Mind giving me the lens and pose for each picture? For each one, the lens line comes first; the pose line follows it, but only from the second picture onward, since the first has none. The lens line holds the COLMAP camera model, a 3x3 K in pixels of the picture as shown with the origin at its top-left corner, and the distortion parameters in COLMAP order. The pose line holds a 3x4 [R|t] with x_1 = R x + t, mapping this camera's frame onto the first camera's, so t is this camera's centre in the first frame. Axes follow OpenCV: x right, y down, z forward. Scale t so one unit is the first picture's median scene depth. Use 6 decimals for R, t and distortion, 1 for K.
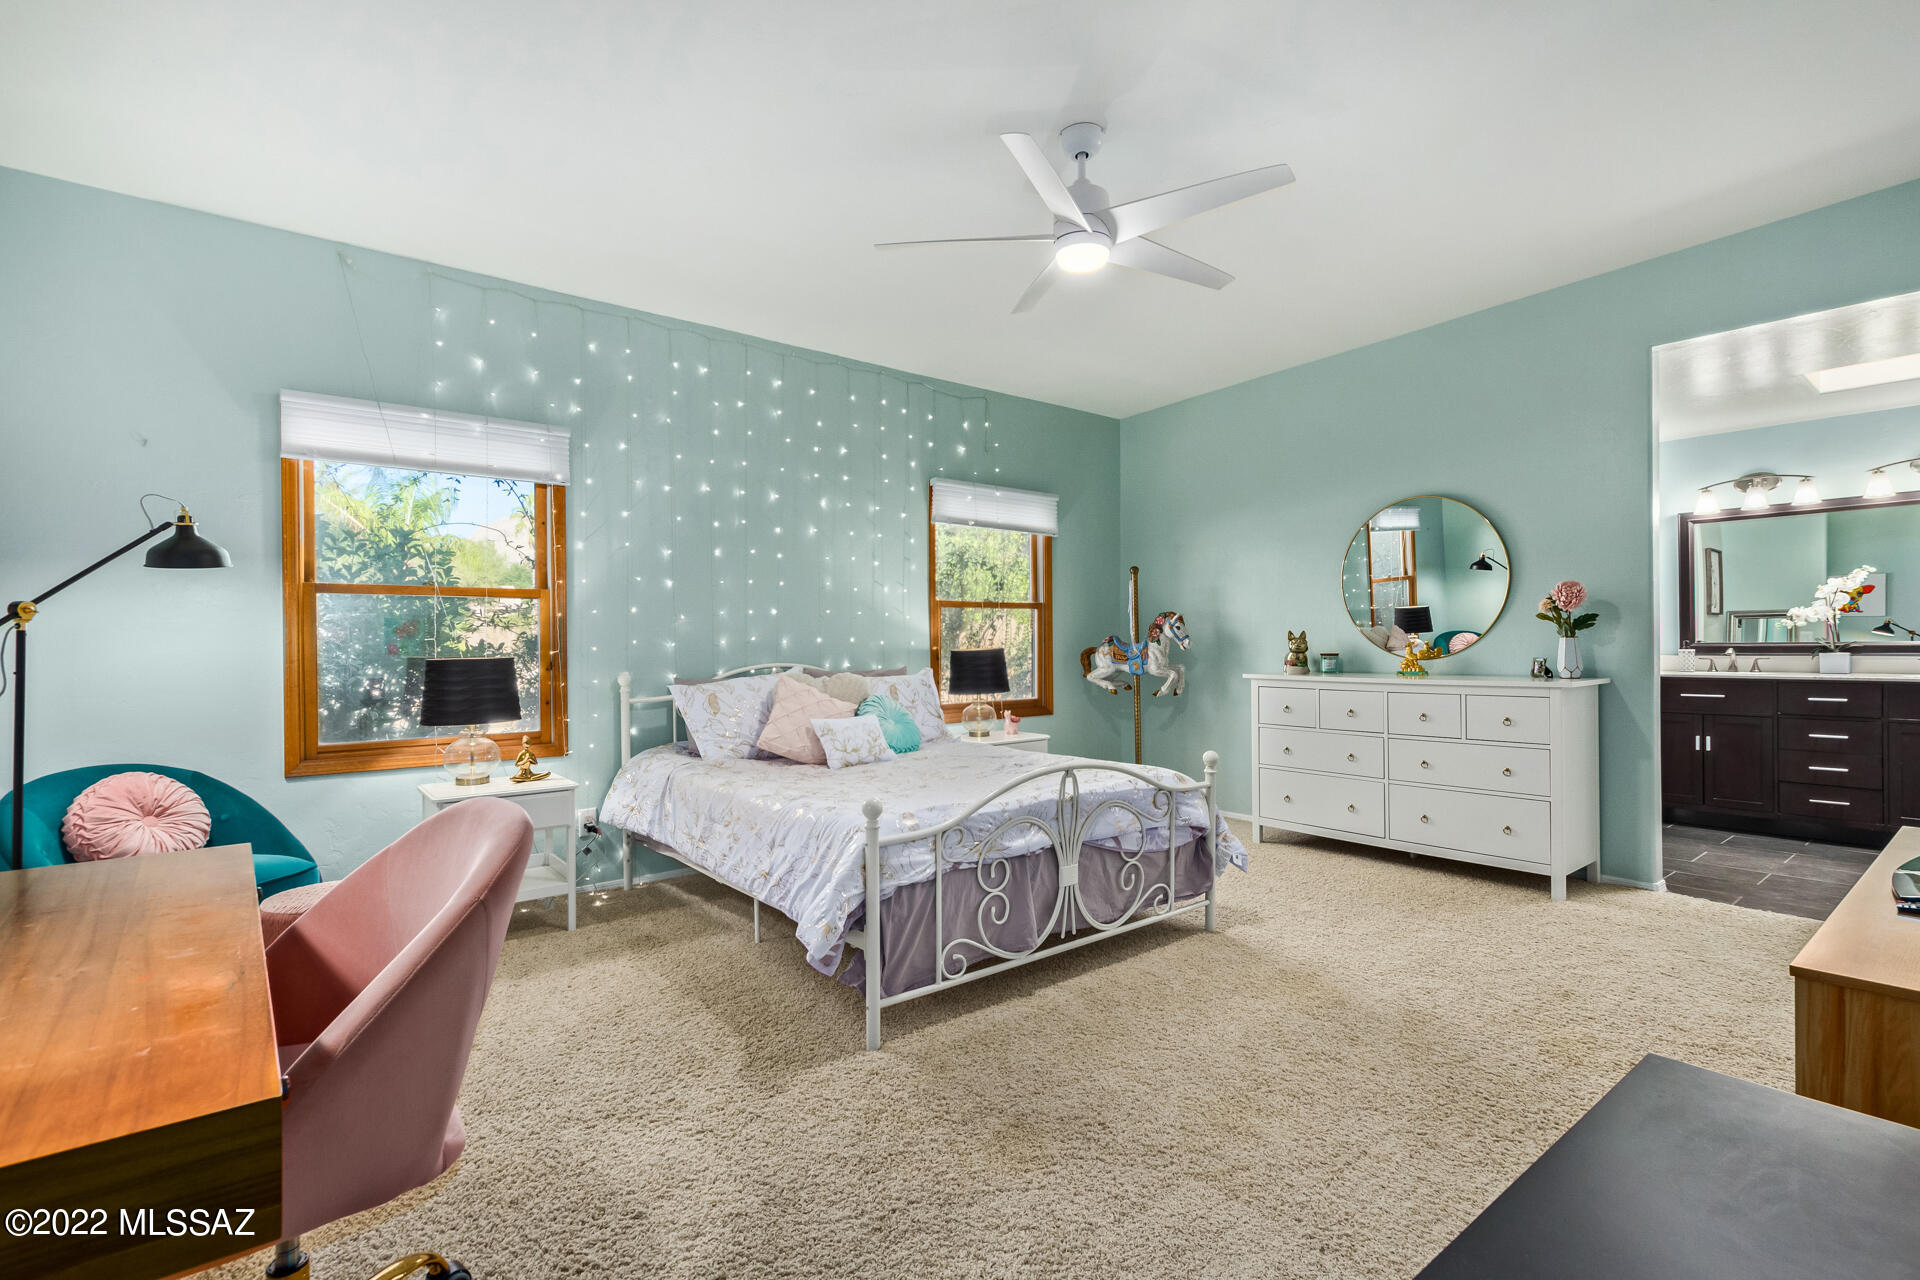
lens RADIAL K [[889.7, 0, 969.2], [0, 889.7, 644.1], [0, 0, 1]] dist [0.002243, -0.000993]
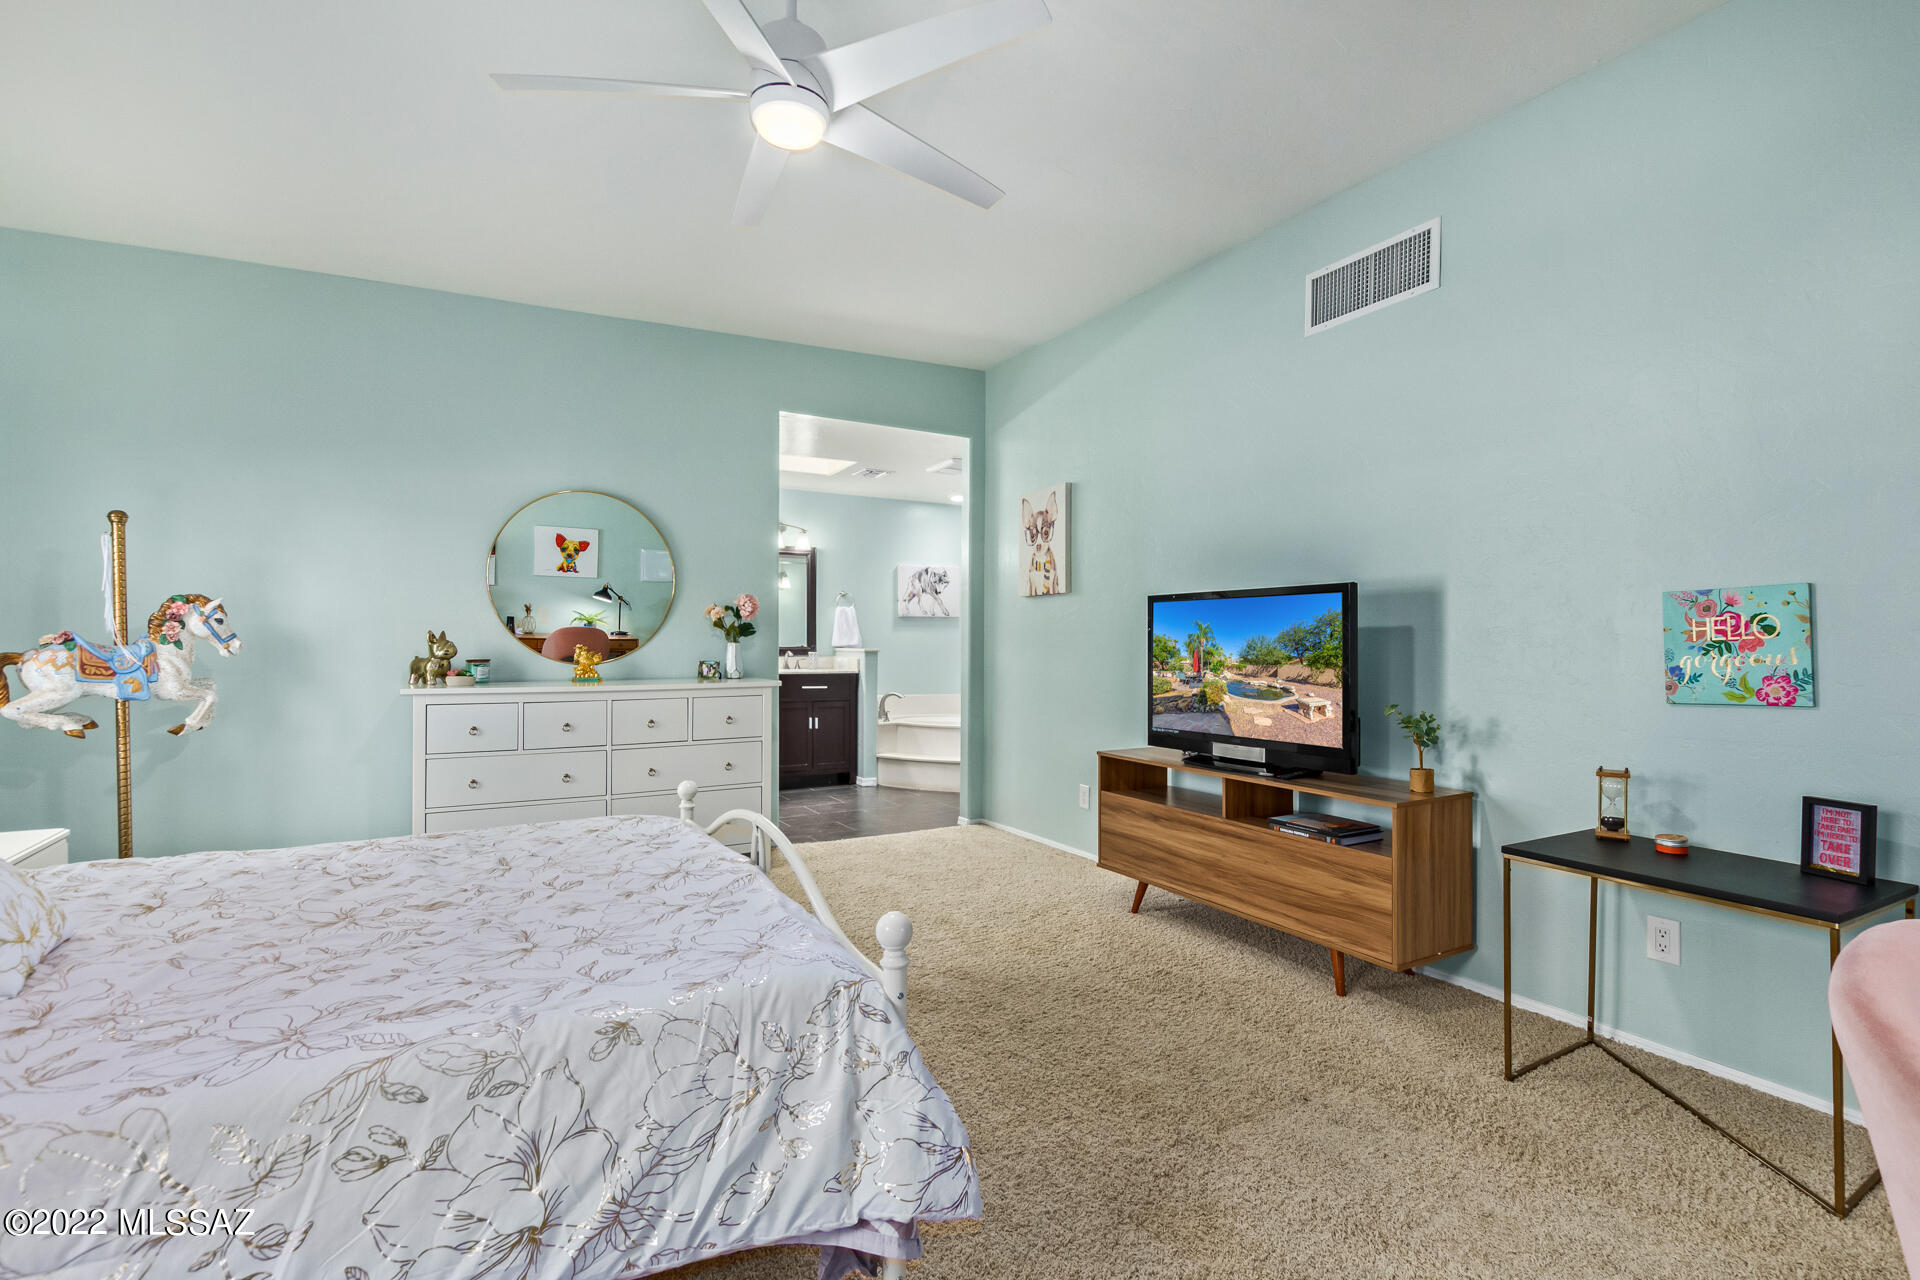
lens RADIAL K [[889.7, 0, 968.6], [0, 889.7, 645.2], [0, 0, 1]] dist [0.002243, -0.000993]
pose [[0.160057, 0.003823, 0.987100, -0.300119], [-0.002099, 0.999992, -0.003533, -0.000485], [-0.987106, -0.001506, 0.160063, 0.381739]]
